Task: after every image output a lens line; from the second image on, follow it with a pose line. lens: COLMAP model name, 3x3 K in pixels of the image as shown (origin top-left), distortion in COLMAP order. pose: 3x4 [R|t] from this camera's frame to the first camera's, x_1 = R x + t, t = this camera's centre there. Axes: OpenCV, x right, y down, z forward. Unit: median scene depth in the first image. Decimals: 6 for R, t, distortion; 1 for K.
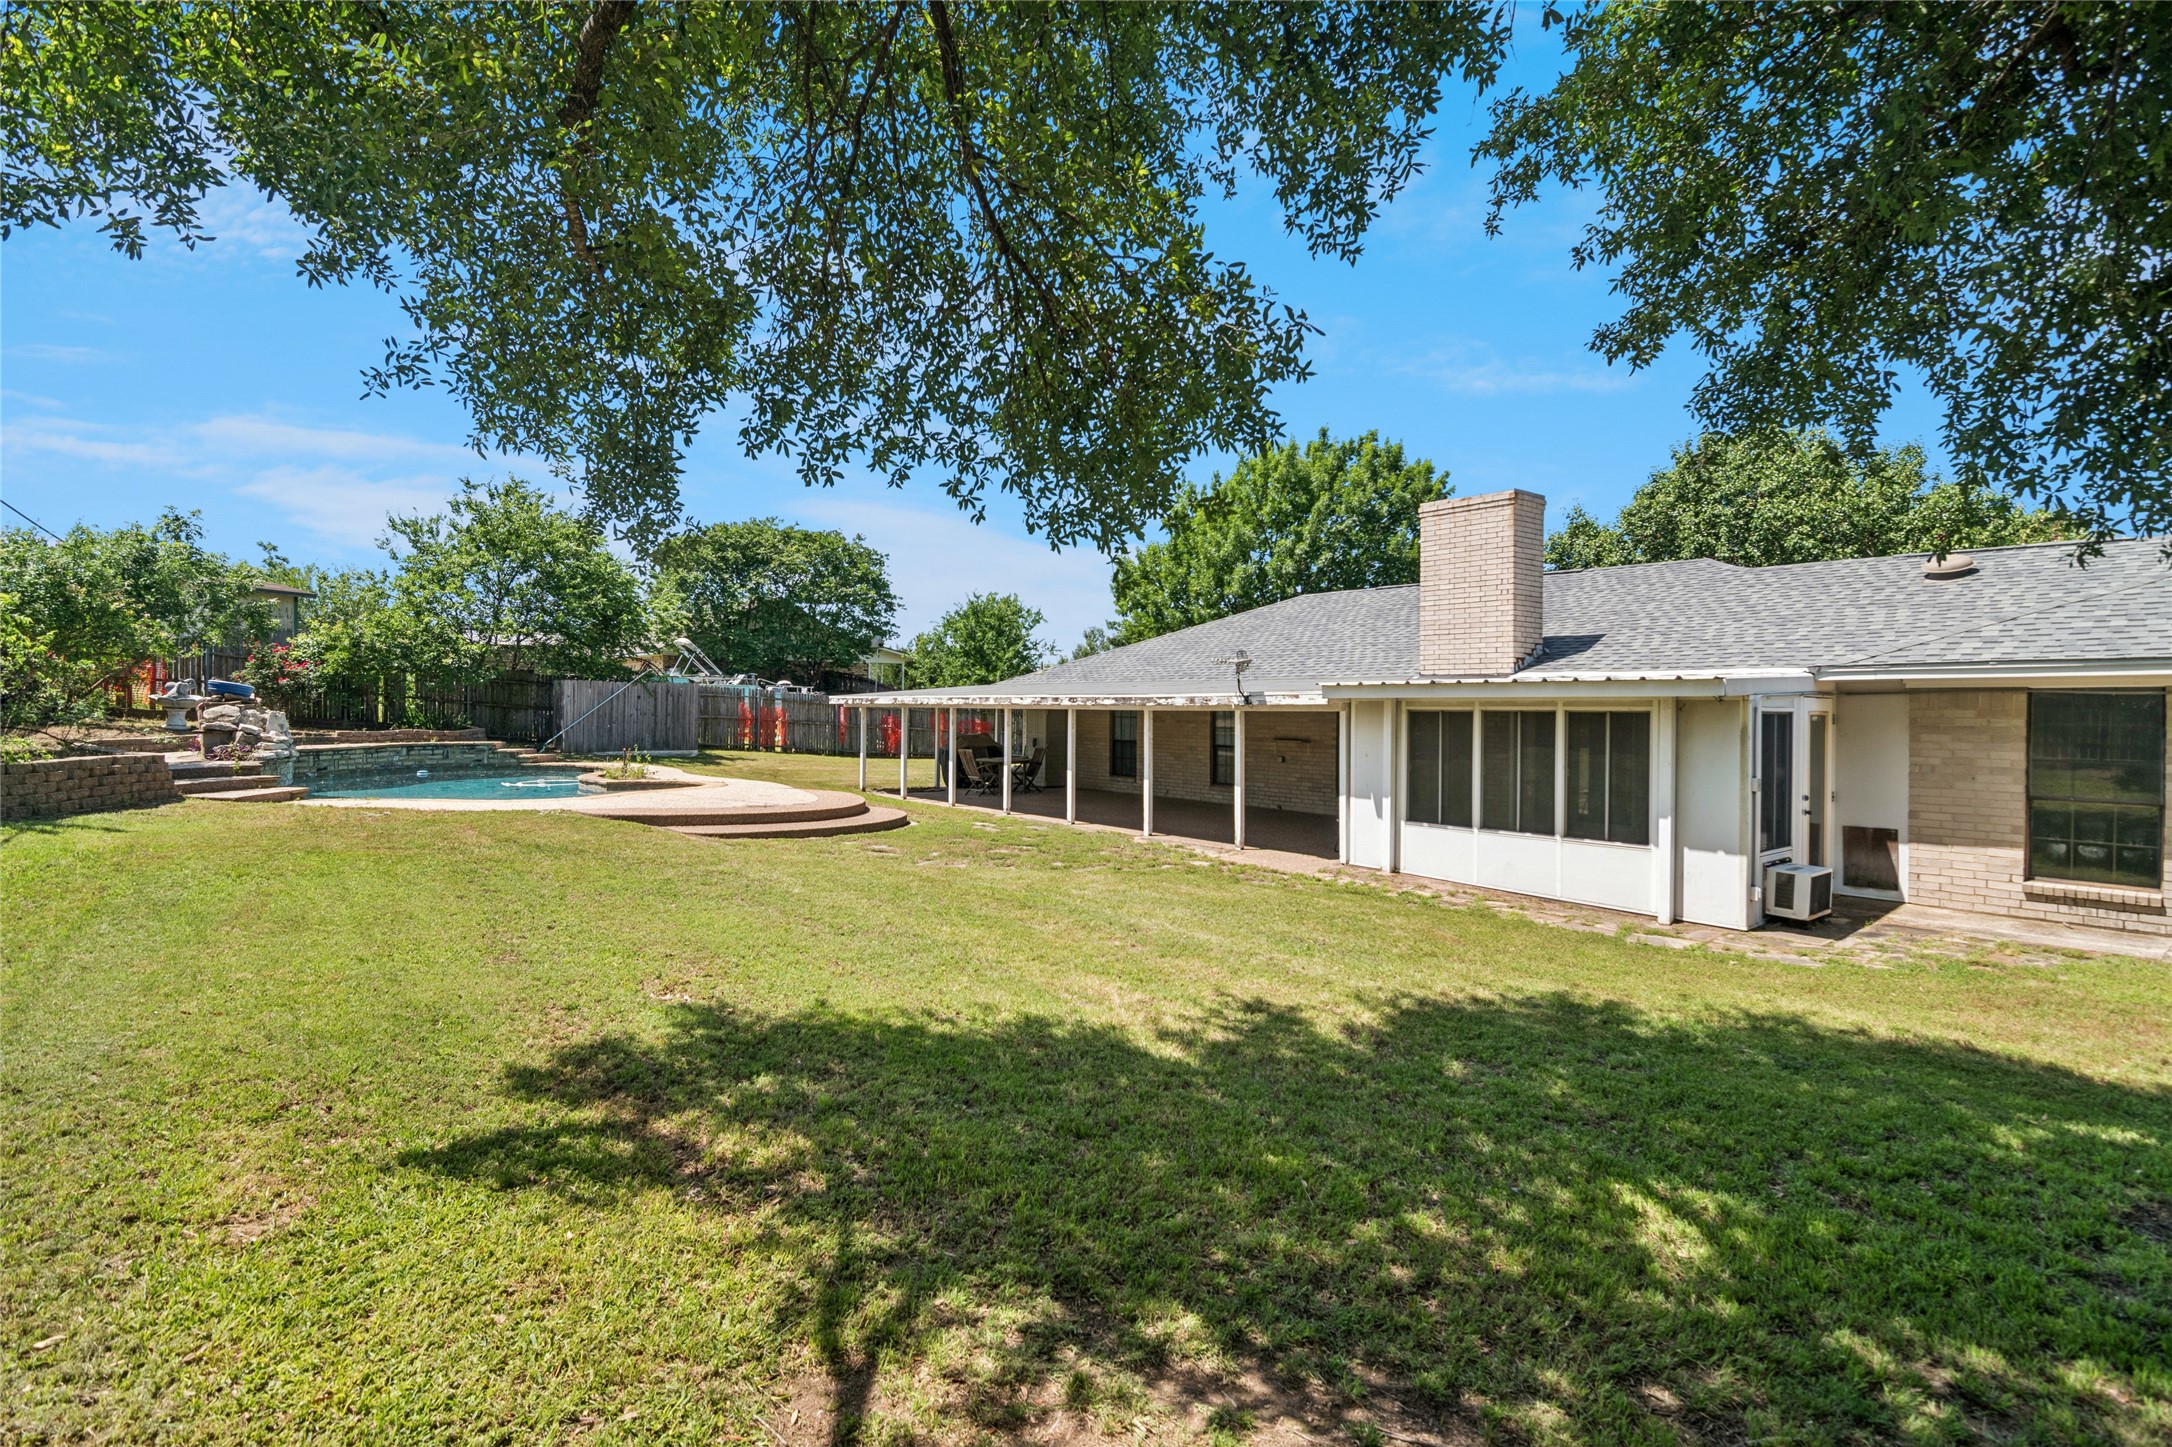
lens RADIAL K [[1051.7, 0, 1100.0], [0, 1051.7, 727.1], [0, 0, 1]] dist [-0.003054, -0.001348]
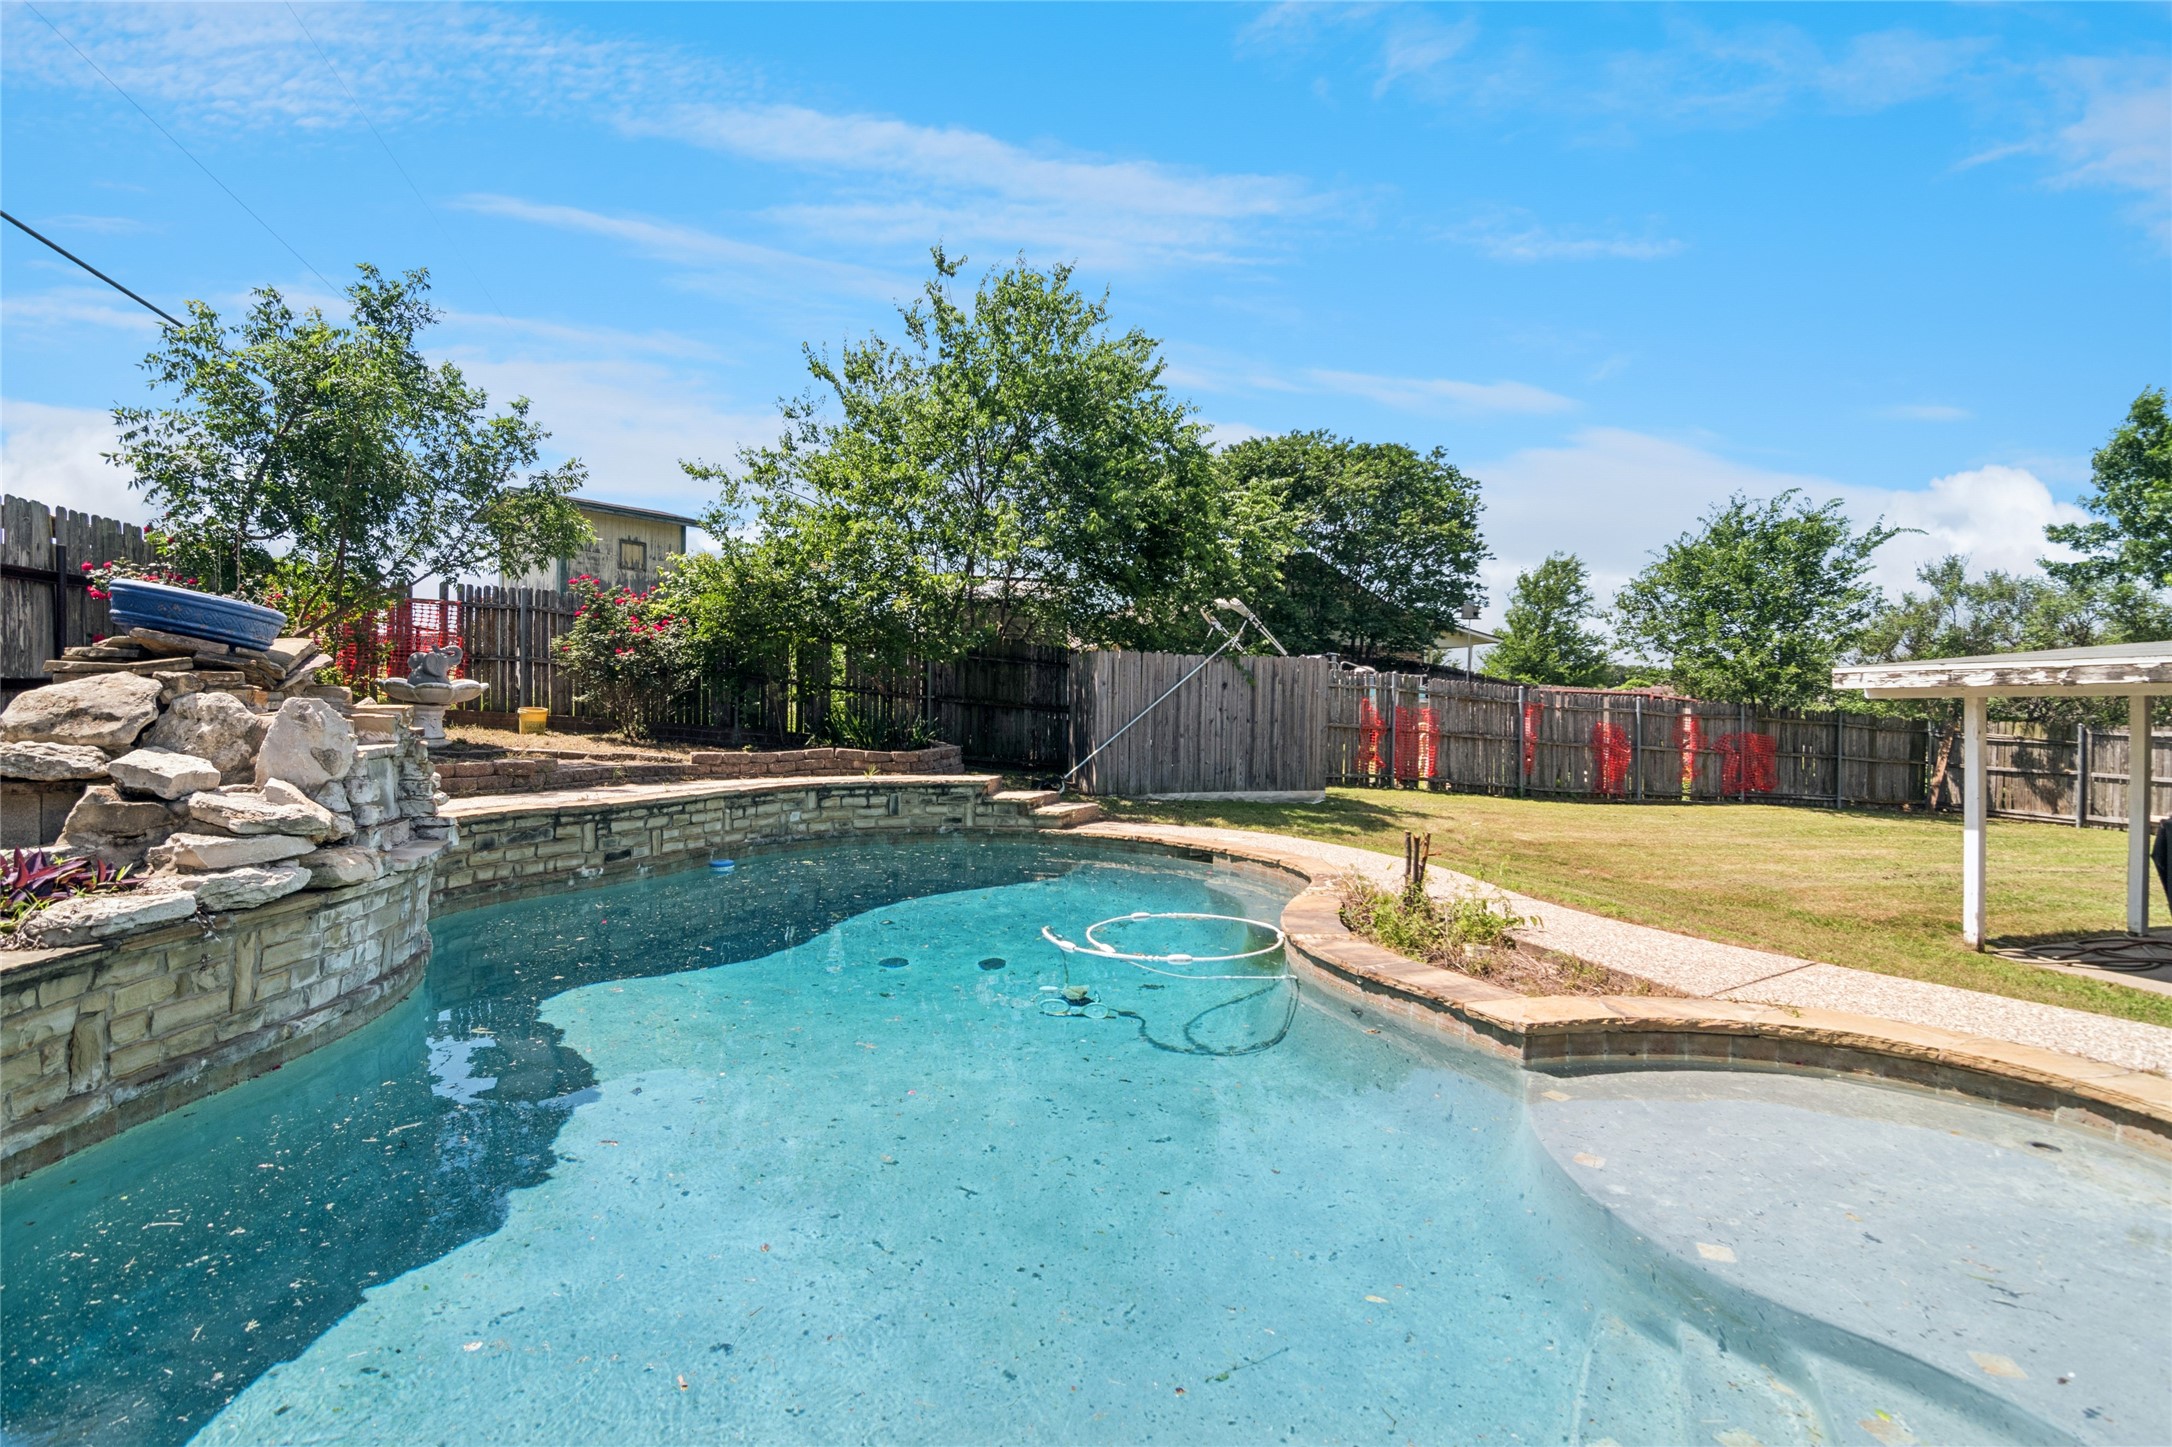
lens RADIAL K [[1051.7, 0, 1087.4], [0, 1051.7, 718.3], [0, 0, 1]] dist [-0.003054, -0.001348]
pose [[0.929735, -0.000416, -0.368229, -0.321547], [-0.005474, 0.999873, -0.014949, -0.004721], [0.368189, 0.015914, 0.929615, 0.518162]]
